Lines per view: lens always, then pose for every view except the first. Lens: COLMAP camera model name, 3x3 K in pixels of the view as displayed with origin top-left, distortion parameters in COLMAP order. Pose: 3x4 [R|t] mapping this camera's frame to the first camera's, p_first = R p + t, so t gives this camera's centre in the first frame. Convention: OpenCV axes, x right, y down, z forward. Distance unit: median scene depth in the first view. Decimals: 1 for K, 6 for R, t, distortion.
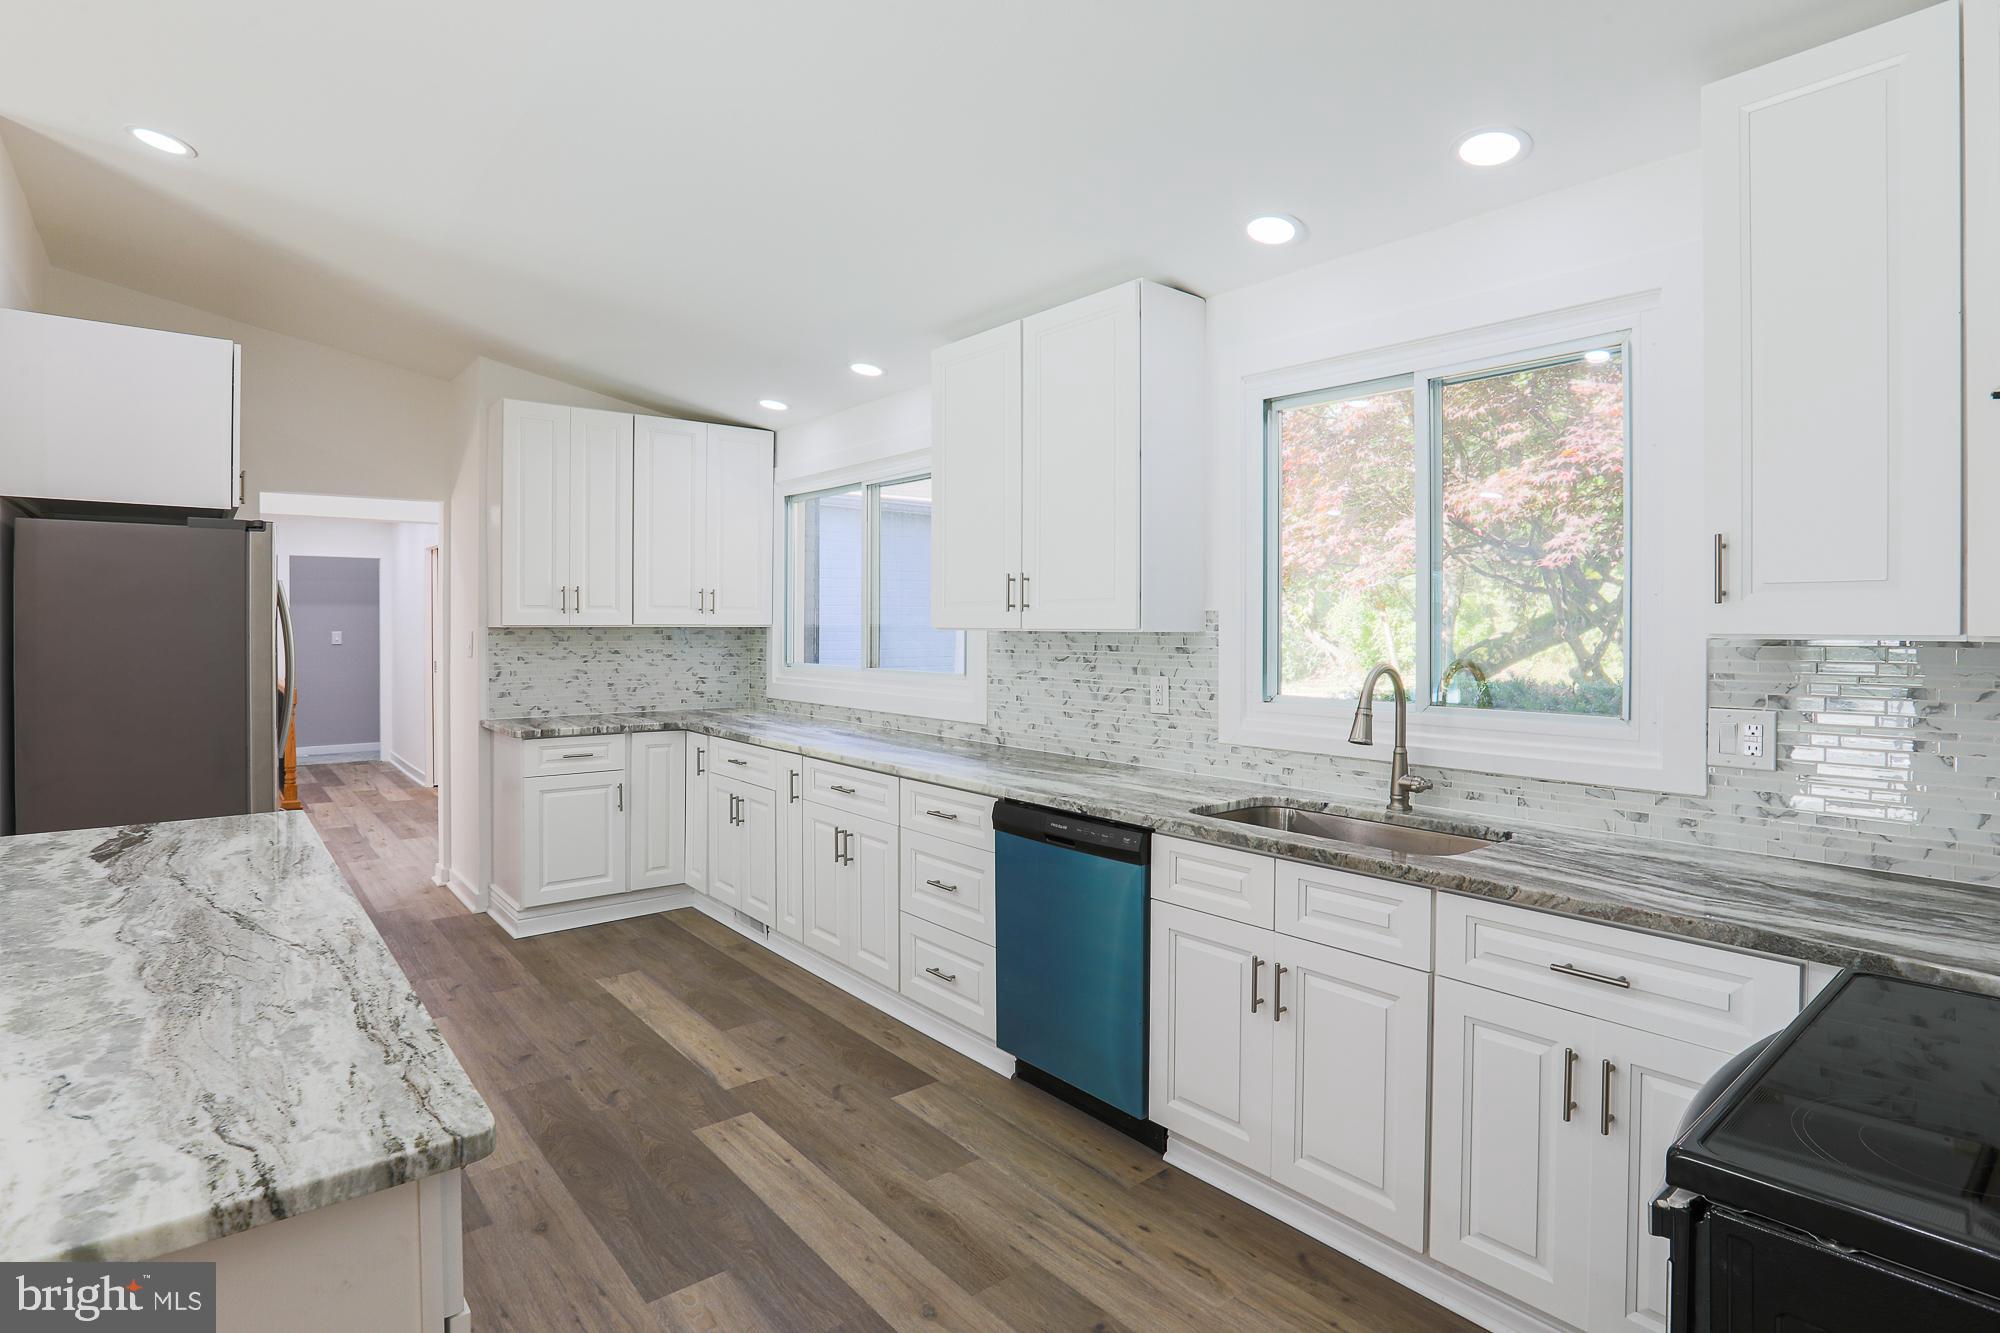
lens RADIAL K [[999.4, 0, 1083.1], [0, 999.4, 646.7], [0, 0, 1]] dist [-0.042588, 0.012023]
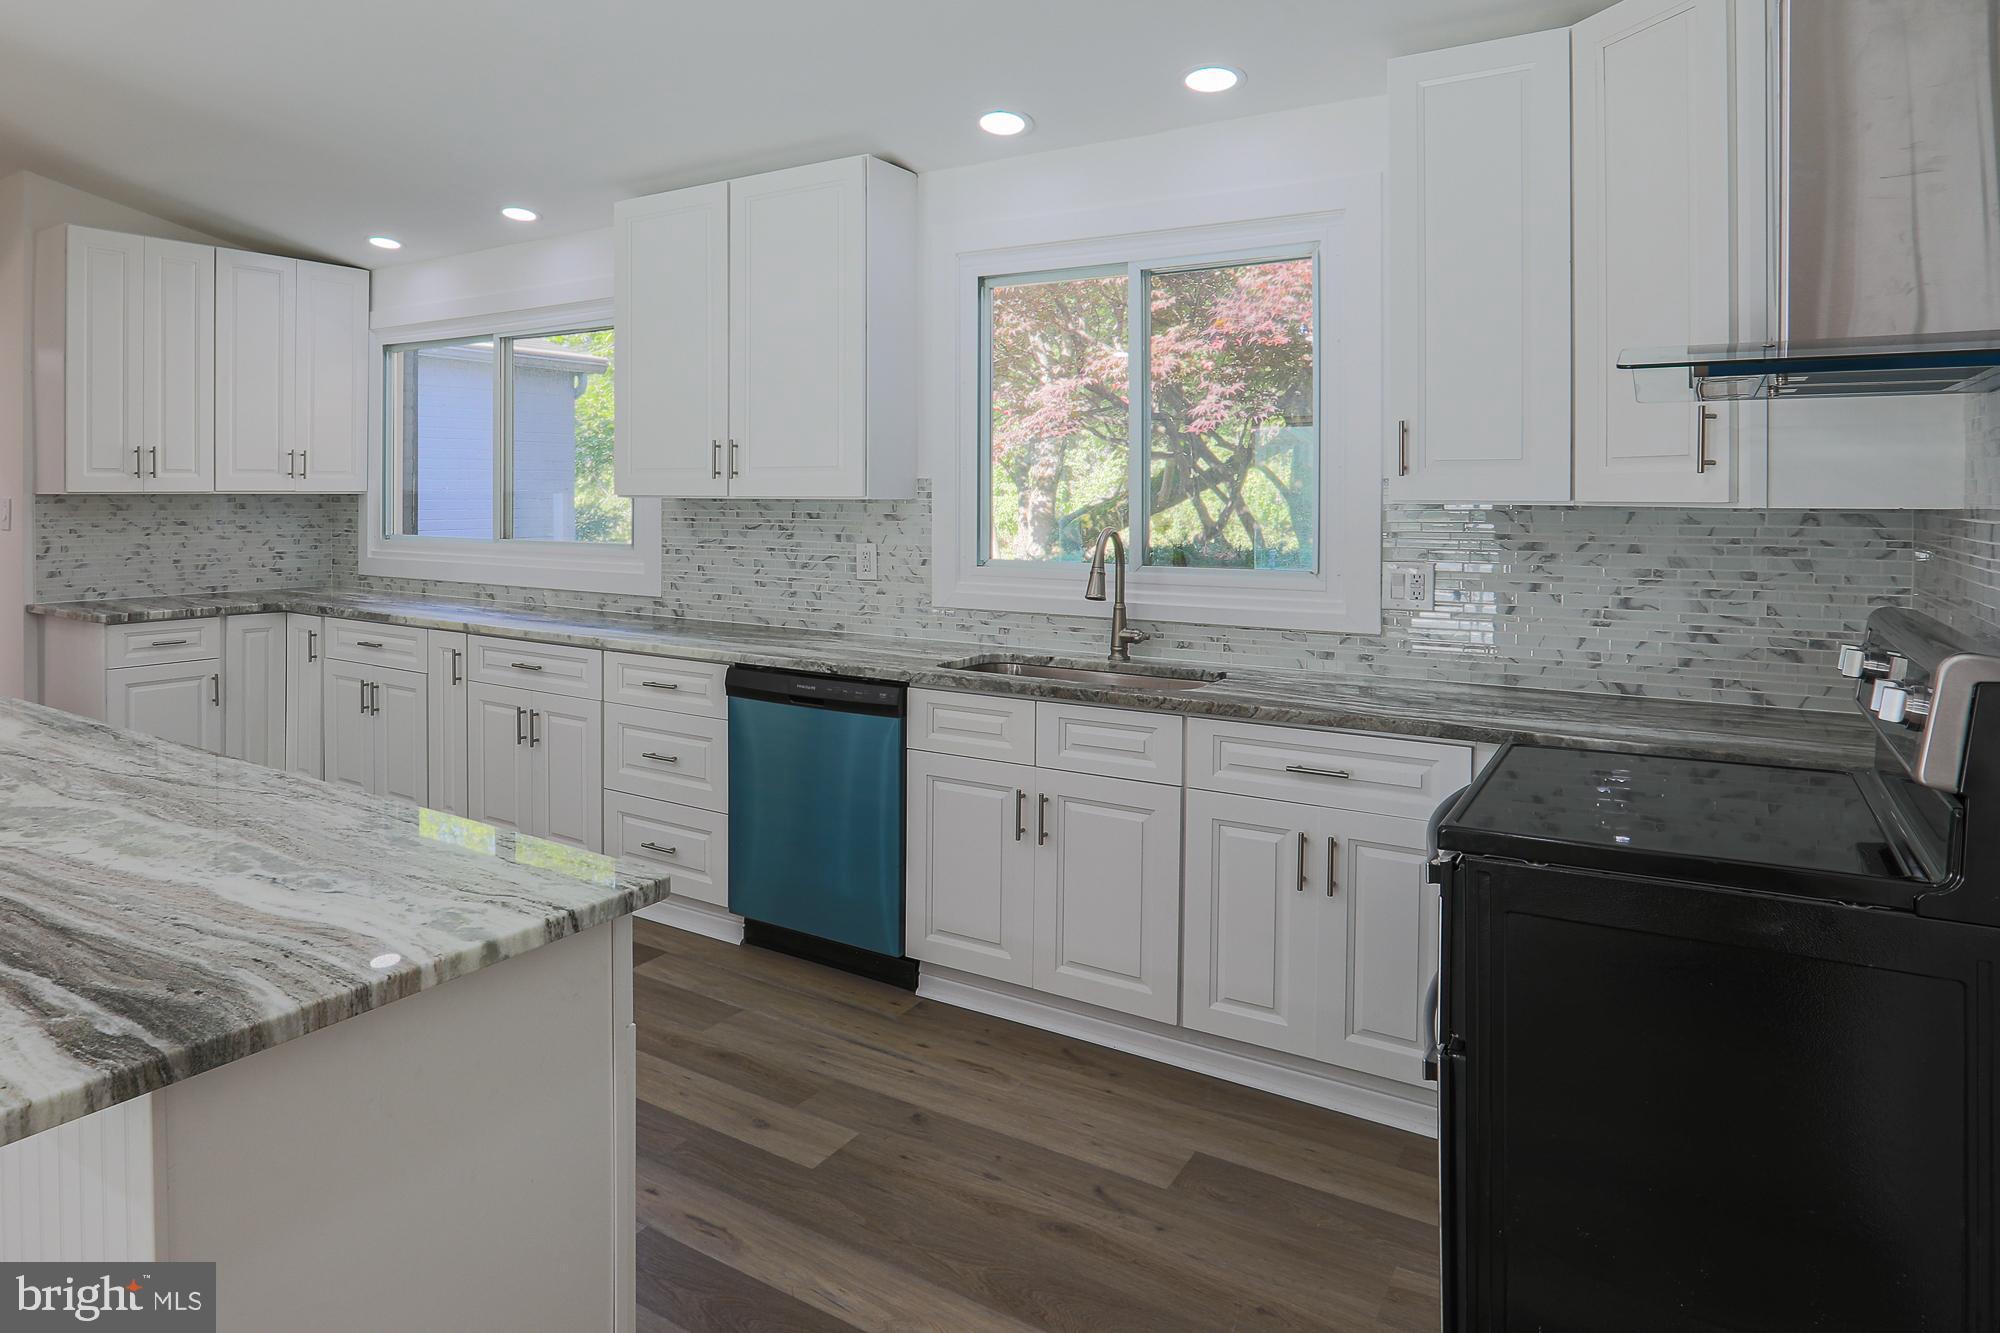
lens RADIAL K [[1208.7, 0, 848.7], [0, 1208.7, 520.5], [0, 0, 1]] dist [-0.044106, 0.006797]
pose [[0.976828, -0.005137, 0.213963, -0.197780], [0.004349, 0.999982, 0.004152, 0.001882], [-0.213980, -0.003125, 0.976833, -0.184863]]
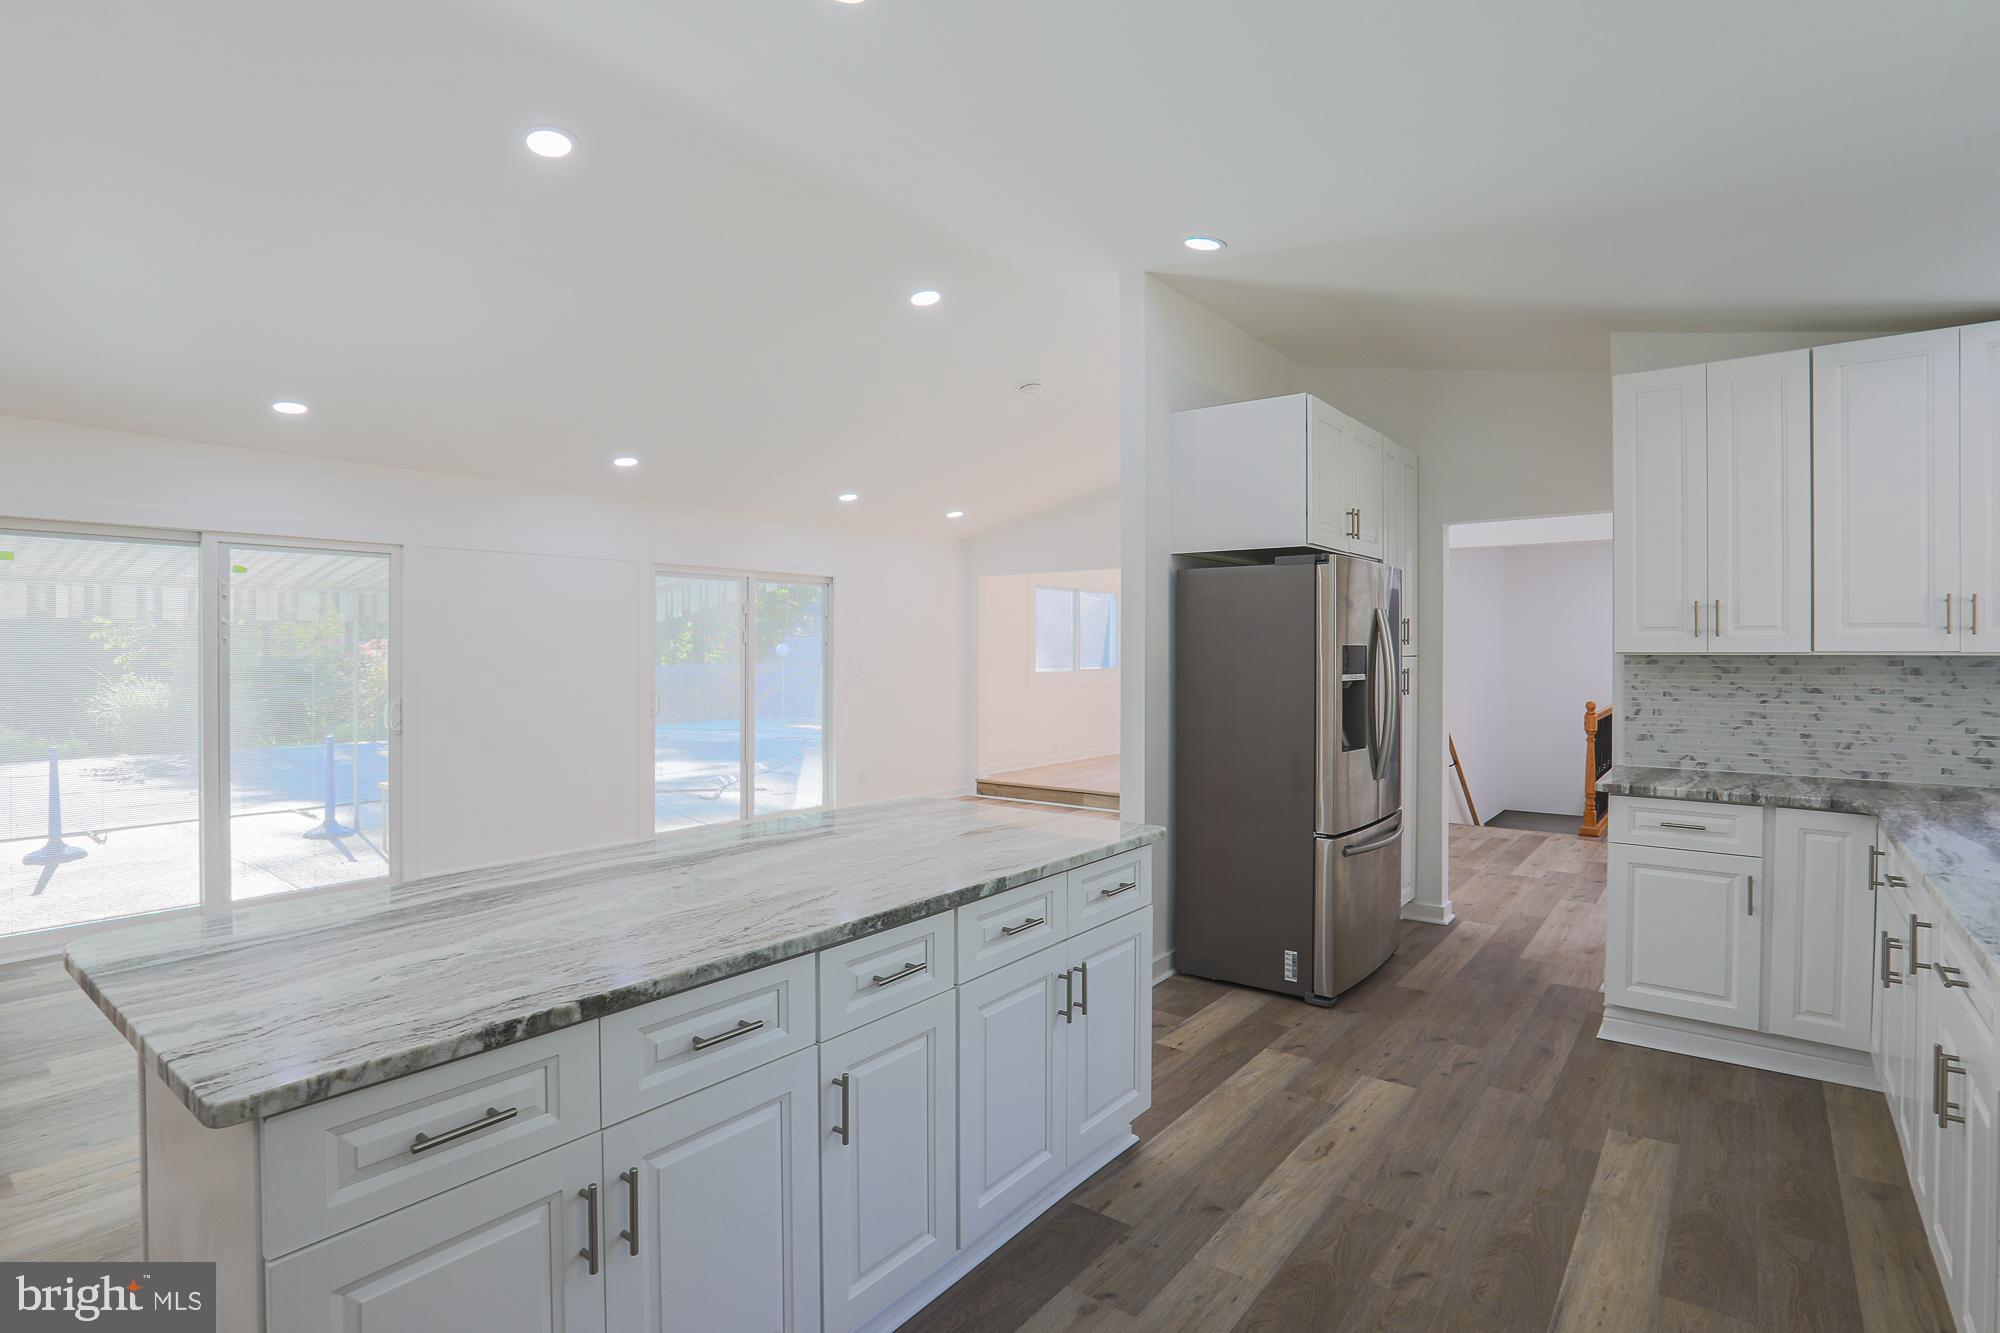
lens RADIAL K [[999.4, 0, 980.9], [0, 999.4, 657.2], [0, 0, 1]] dist [-0.042588, 0.012023]
pose [[0.165790, 0.004876, -0.986149, 0.169853], [-0.021153, 0.999775, 0.001387, -0.009909], [0.985934, 0.020630, 0.165856, 0.450581]]
